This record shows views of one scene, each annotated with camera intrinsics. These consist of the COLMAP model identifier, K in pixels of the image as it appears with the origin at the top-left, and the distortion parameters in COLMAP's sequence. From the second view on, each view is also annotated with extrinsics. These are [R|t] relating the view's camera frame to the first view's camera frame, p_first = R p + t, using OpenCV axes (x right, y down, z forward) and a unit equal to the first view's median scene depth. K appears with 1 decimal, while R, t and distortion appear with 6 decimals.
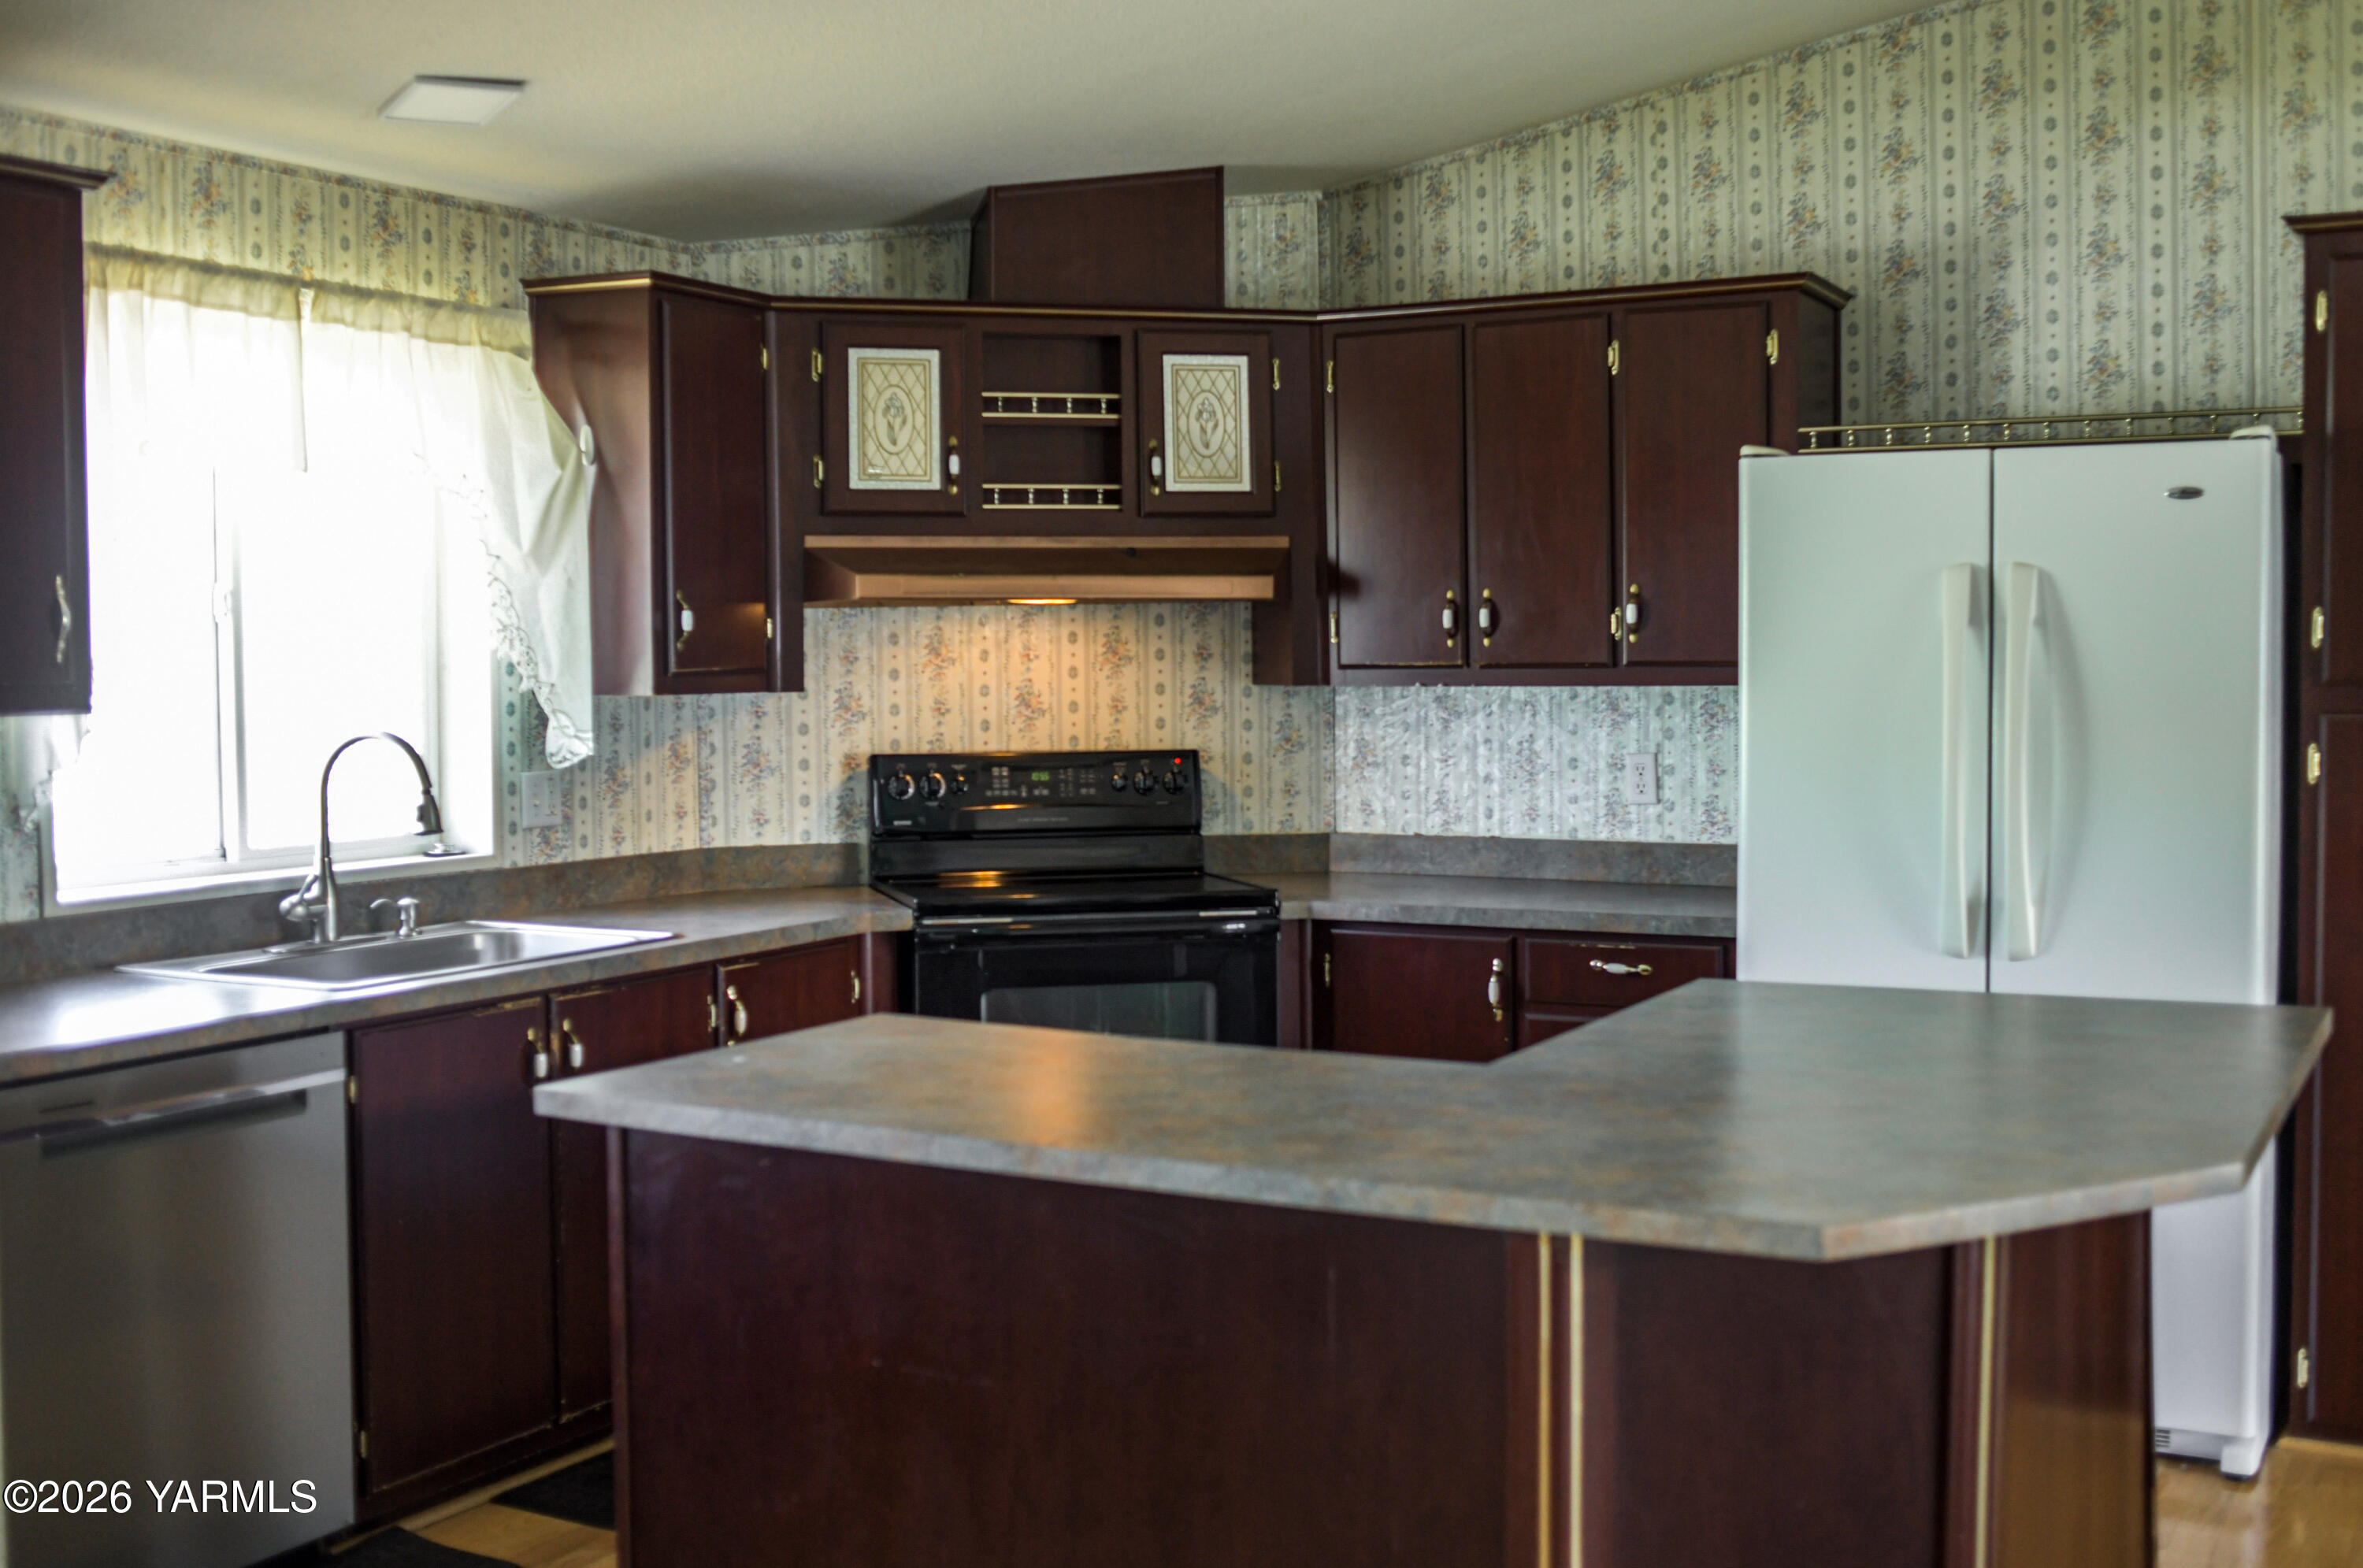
lens RADIAL K [[2652.4, 0, 1181.5], [0, 2652.4, 784.0], [0, 0, 1]] dist [-0.020823, 0.045700]
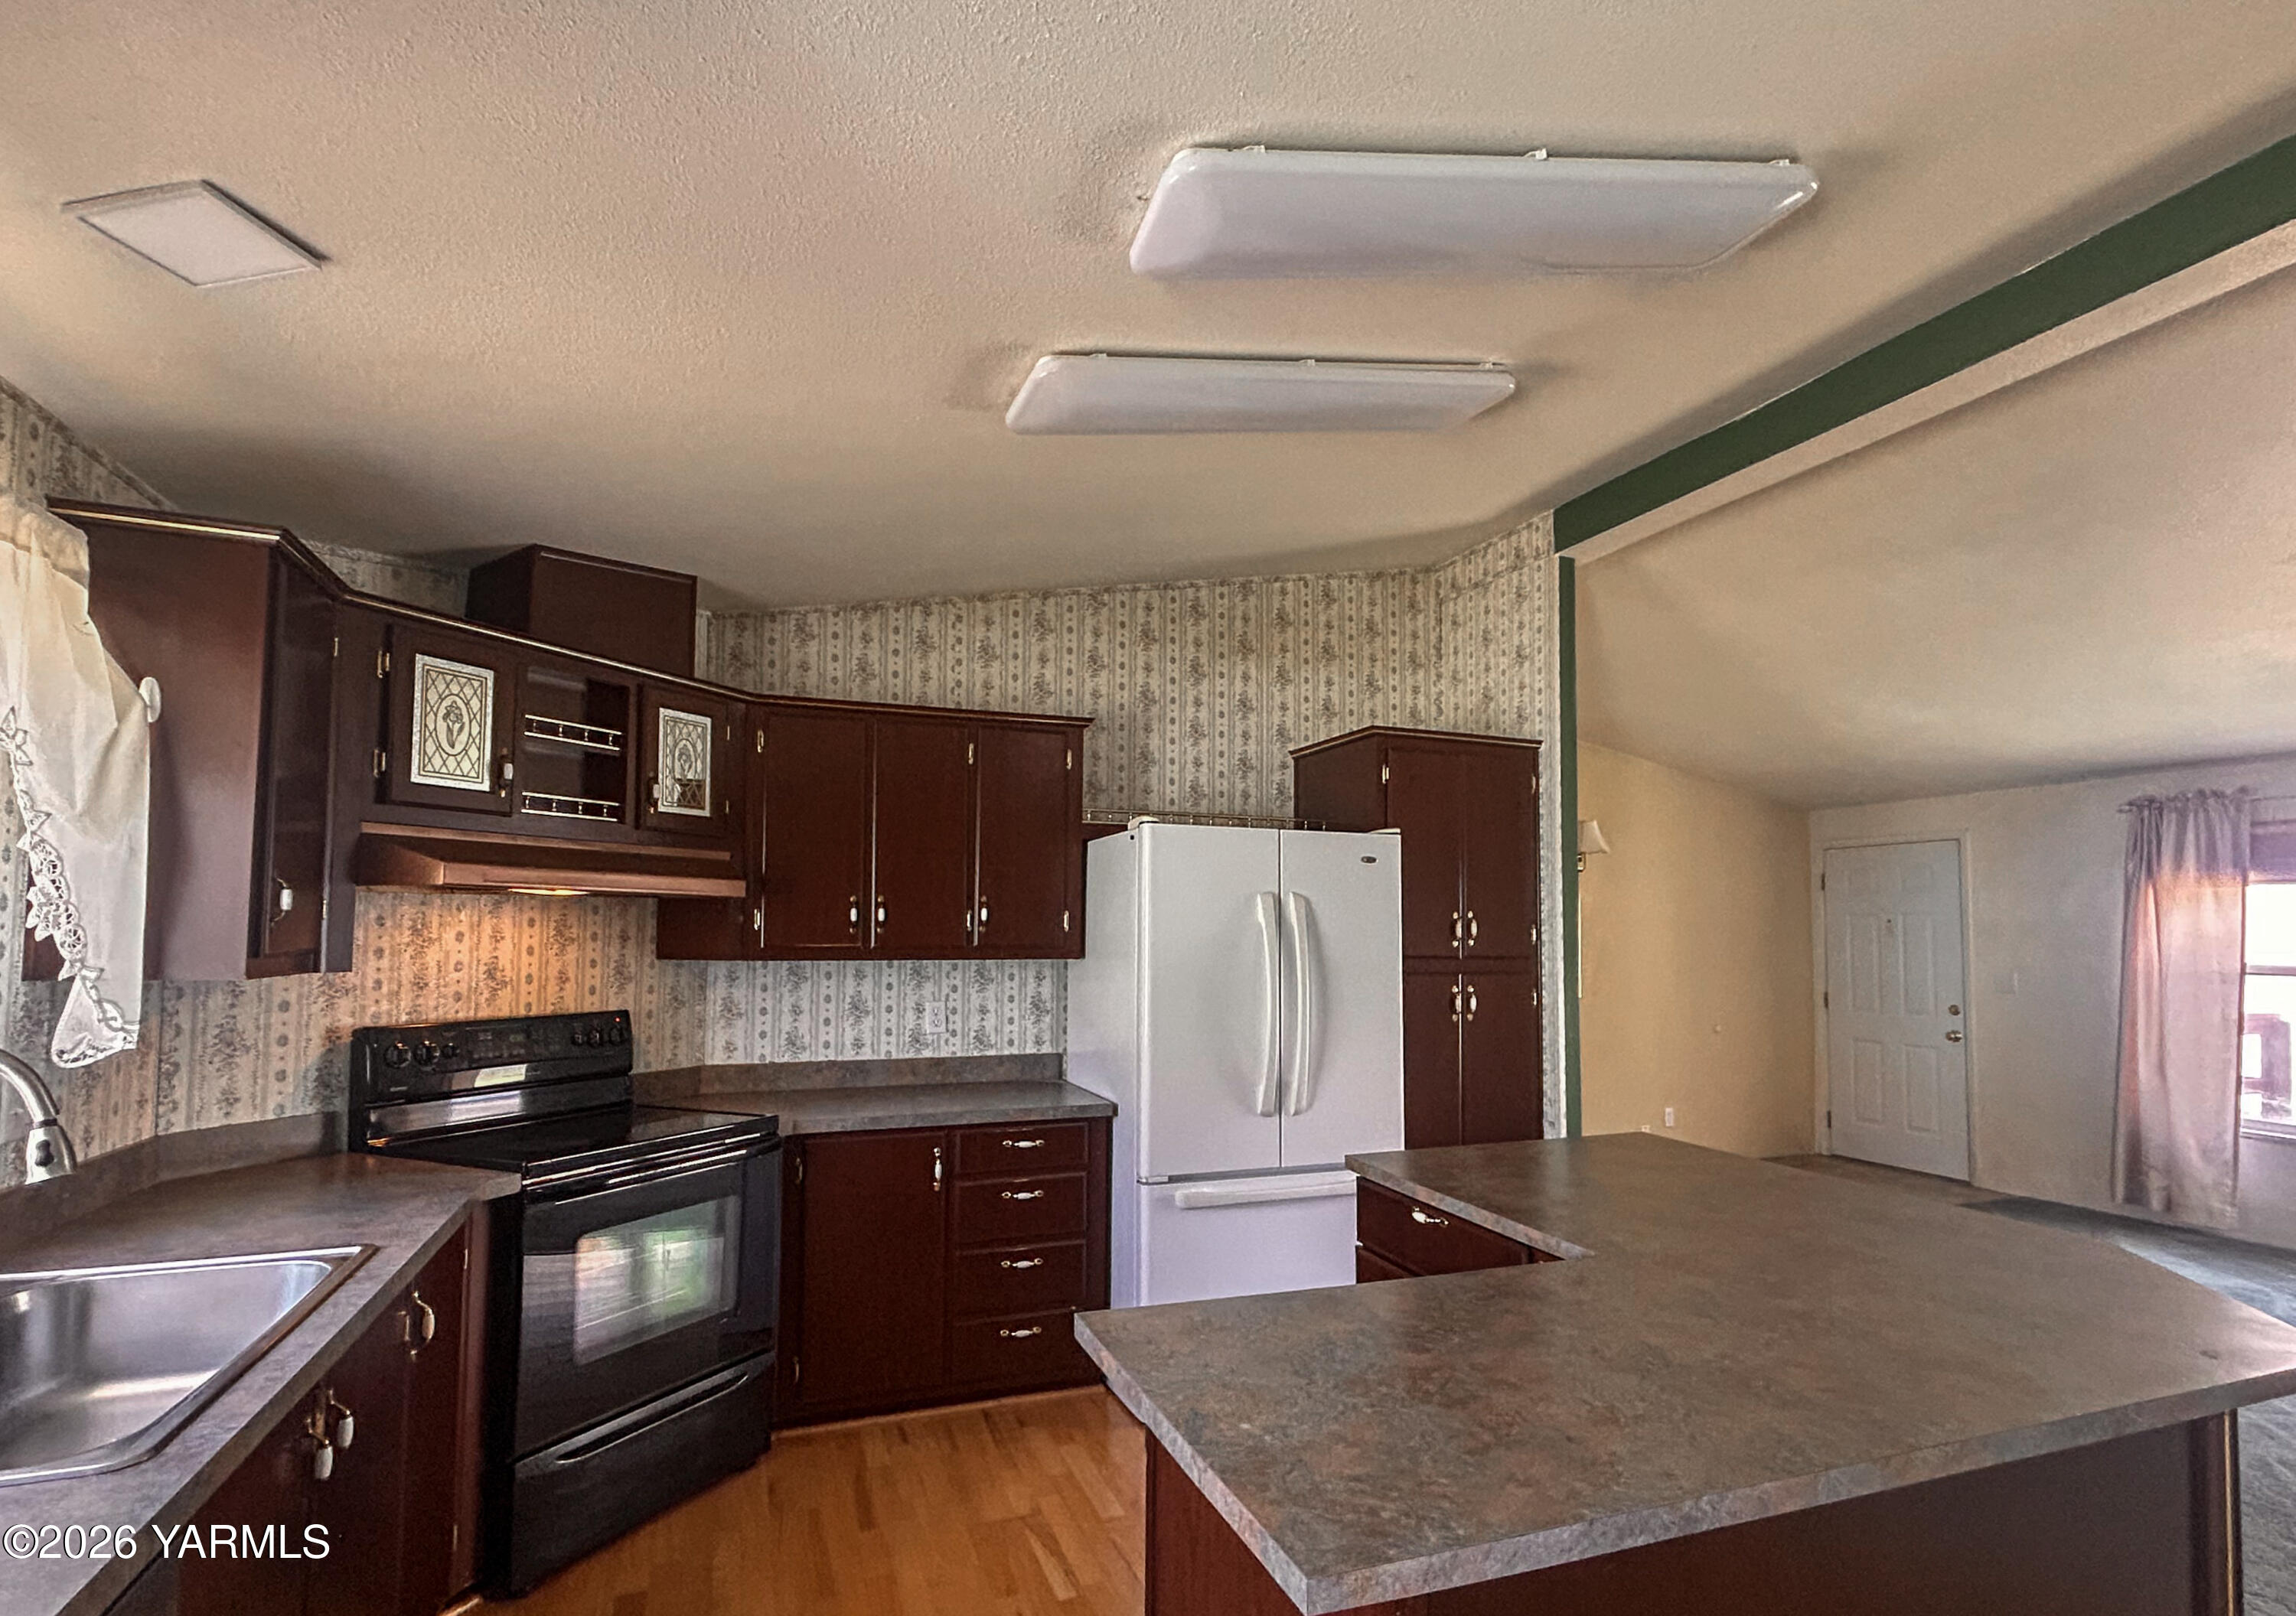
lens RADIAL K [[1169.5, 0, 1154.6], [0, 1169.5, 876.1], [0, 0, 1]] dist [0.014669, 0.000782]
pose [[0.640189, 0.047781, 0.766730, -0.283380], [0.027516, 0.995997, -0.085043, -0.023099], [-0.767725, 0.075541, 0.636312, 0.444967]]
